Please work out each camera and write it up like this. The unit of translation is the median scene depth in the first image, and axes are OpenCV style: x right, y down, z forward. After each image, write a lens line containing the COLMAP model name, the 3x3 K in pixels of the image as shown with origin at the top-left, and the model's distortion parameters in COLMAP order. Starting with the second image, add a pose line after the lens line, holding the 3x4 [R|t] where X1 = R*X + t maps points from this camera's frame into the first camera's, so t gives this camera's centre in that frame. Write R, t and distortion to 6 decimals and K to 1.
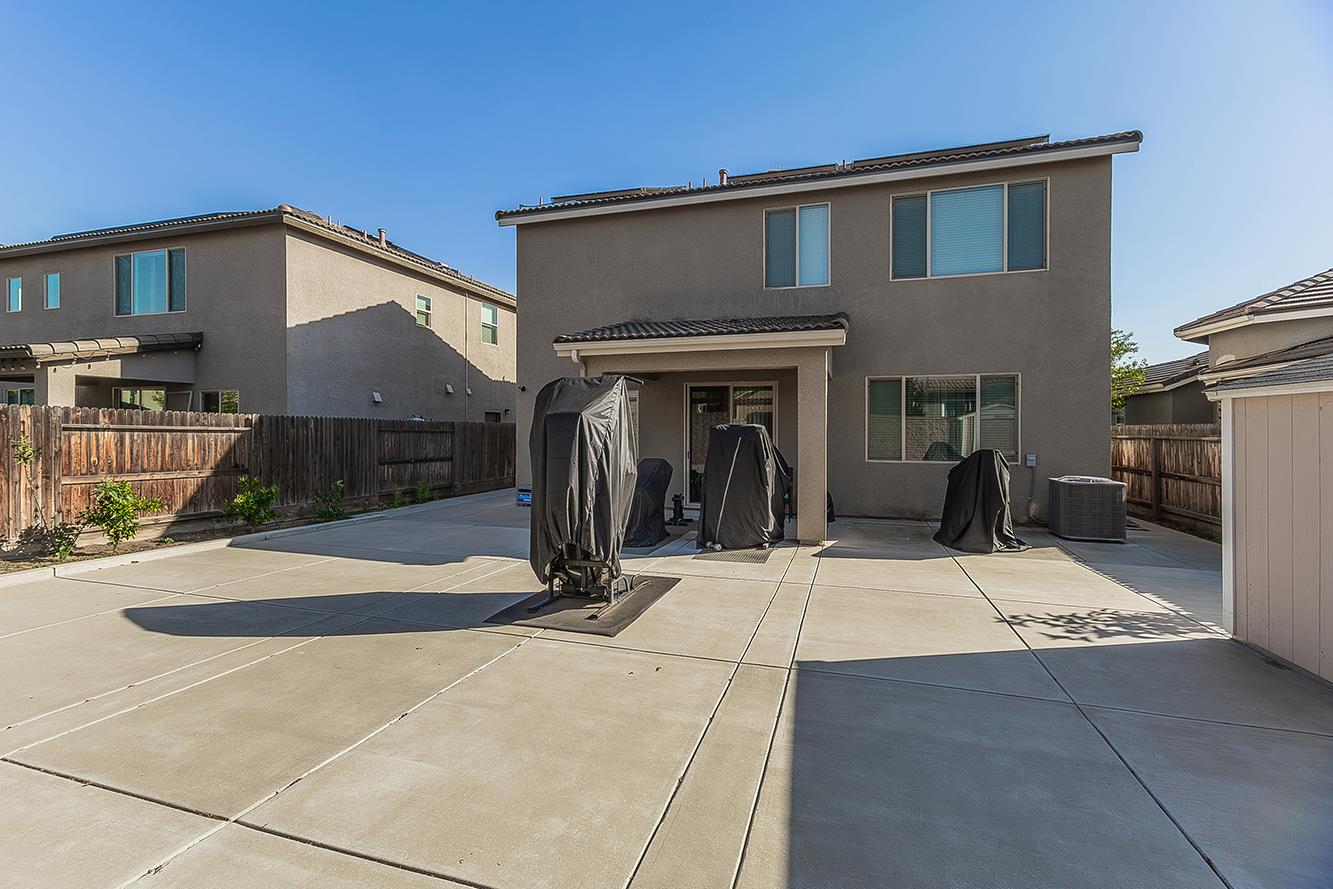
lens RADIAL K [[562.3, 0, 684.2], [0, 562.3, 429.9], [0, 0, 1]] dist [0.008835, 0.000259]
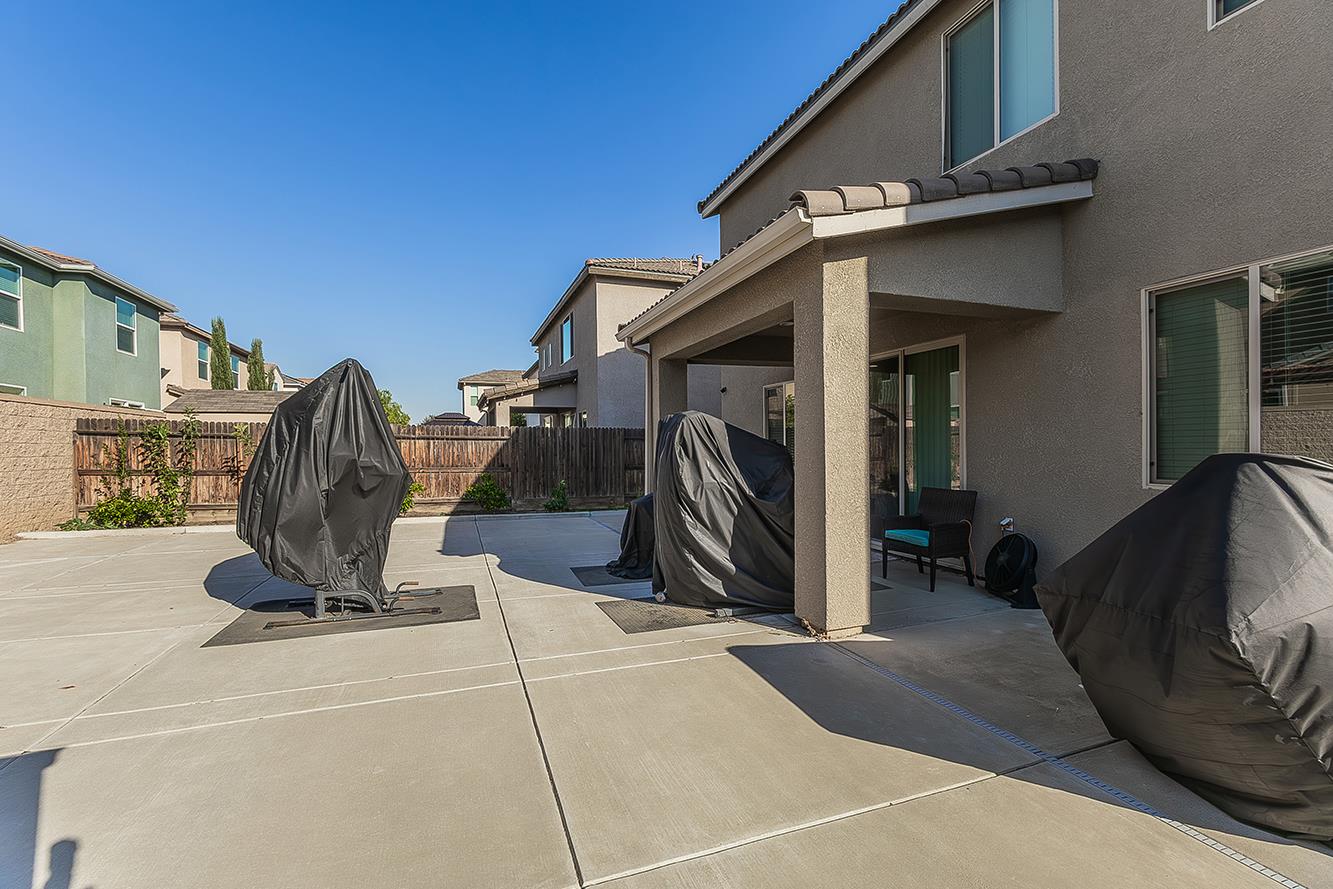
lens RADIAL K [[562.3, 0, 665.3], [0, 562.3, 448.9], [0, 0, 1]] dist [0.008835, 0.000259]
pose [[0.594925, -0.002876, -0.803776, 0.517091], [0.009359, 0.999951, 0.003349, 0.024285], [0.803727, -0.009514, 0.594922, 0.517803]]
